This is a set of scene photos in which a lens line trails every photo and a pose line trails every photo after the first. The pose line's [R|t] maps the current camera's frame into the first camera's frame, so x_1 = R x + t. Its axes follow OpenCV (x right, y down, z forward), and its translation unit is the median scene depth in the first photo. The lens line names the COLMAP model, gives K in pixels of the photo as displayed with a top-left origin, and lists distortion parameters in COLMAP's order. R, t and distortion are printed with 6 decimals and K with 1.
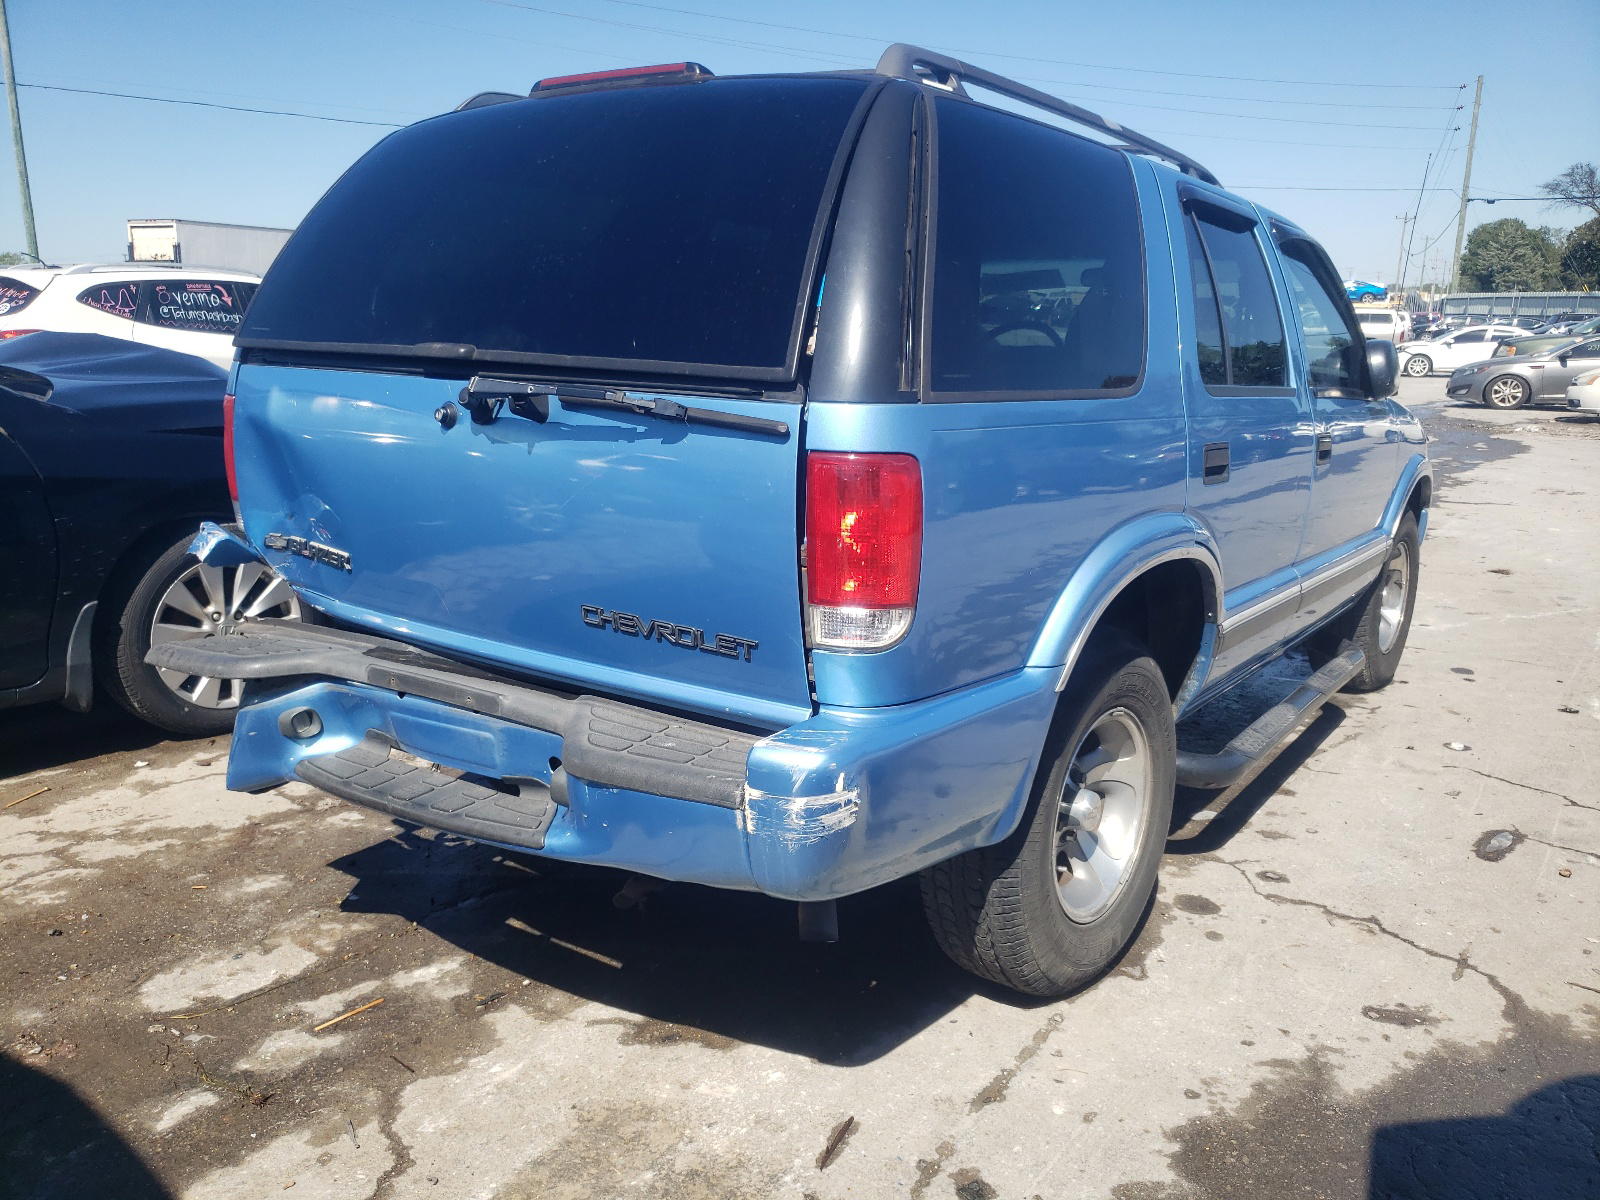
lens RADIAL K [[1226.4, 0, 796.2], [0, 1226.4, 569.6], [0, 0, 1]] dist [0.008360, 0.000001]
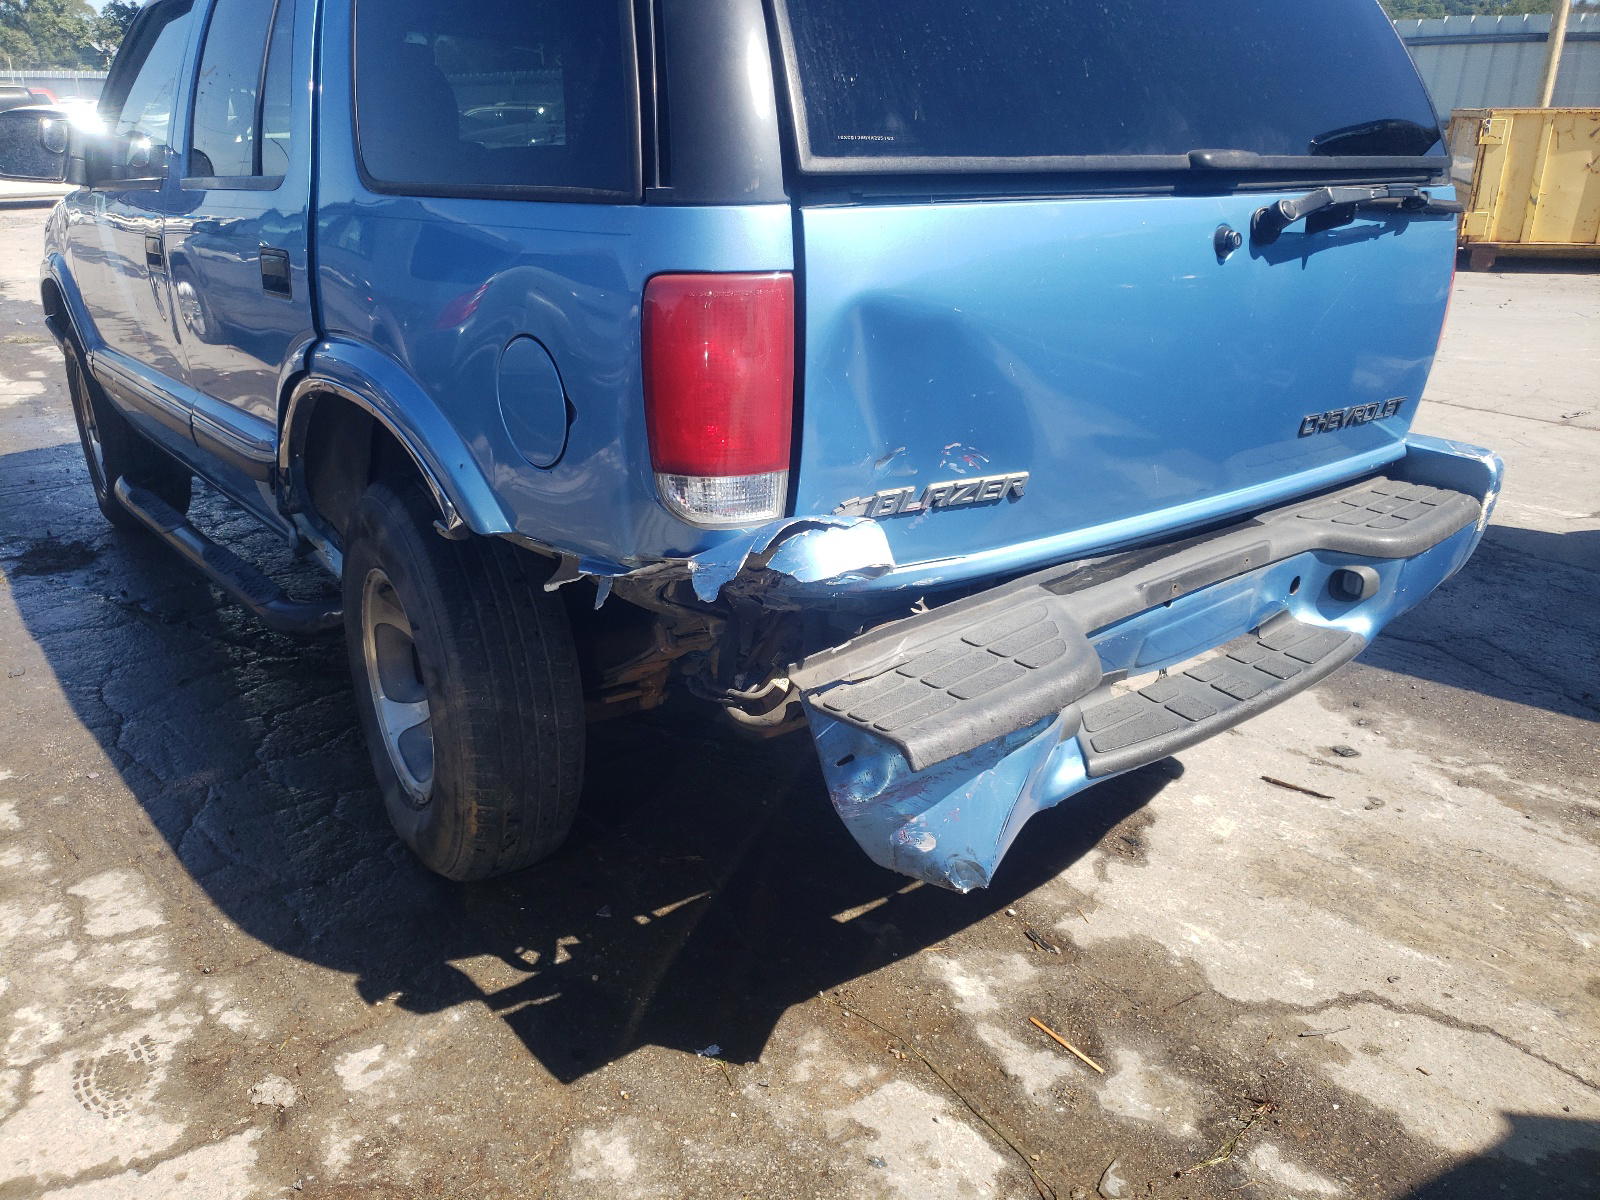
lens RADIAL K [[1226.4, 0, 796.2], [0, 1226.4, 569.6], [0, 0, 1]] dist [0.008360, 0.000001]
pose [[0.321009, -0.335214, 0.885768, -1.015626], [0.191385, 0.938931, 0.285974, -0.180591], [-0.927537, 0.077723, 0.365561, 0.852084]]
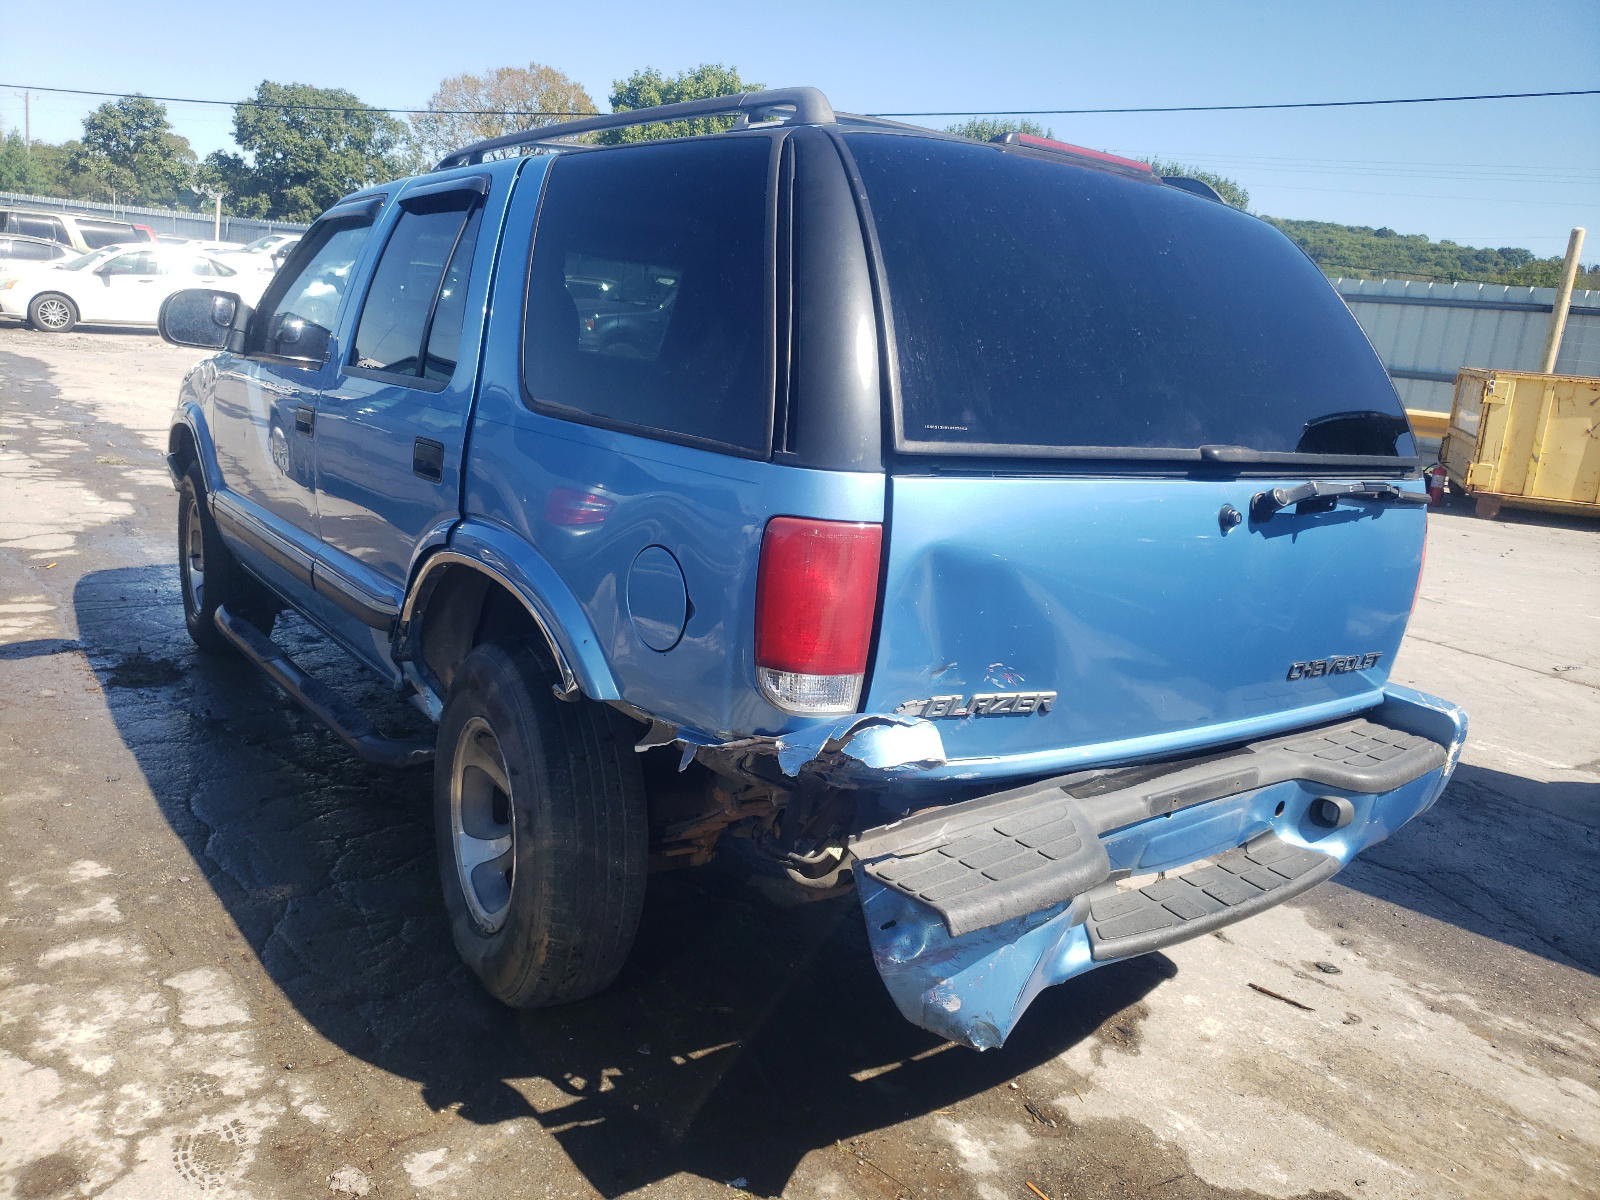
lens RADIAL K [[1205.1, 0, 791.3], [0, 1205.1, 558.2], [0, 0, 1]] dist [-0.010435, 0.031591]
pose [[0.360103, -0.166834, 0.917874, -1.140281], [0.106554, 0.984796, 0.137195, -0.229813], [-0.926807, 0.048399, 0.372405, 0.837642]]
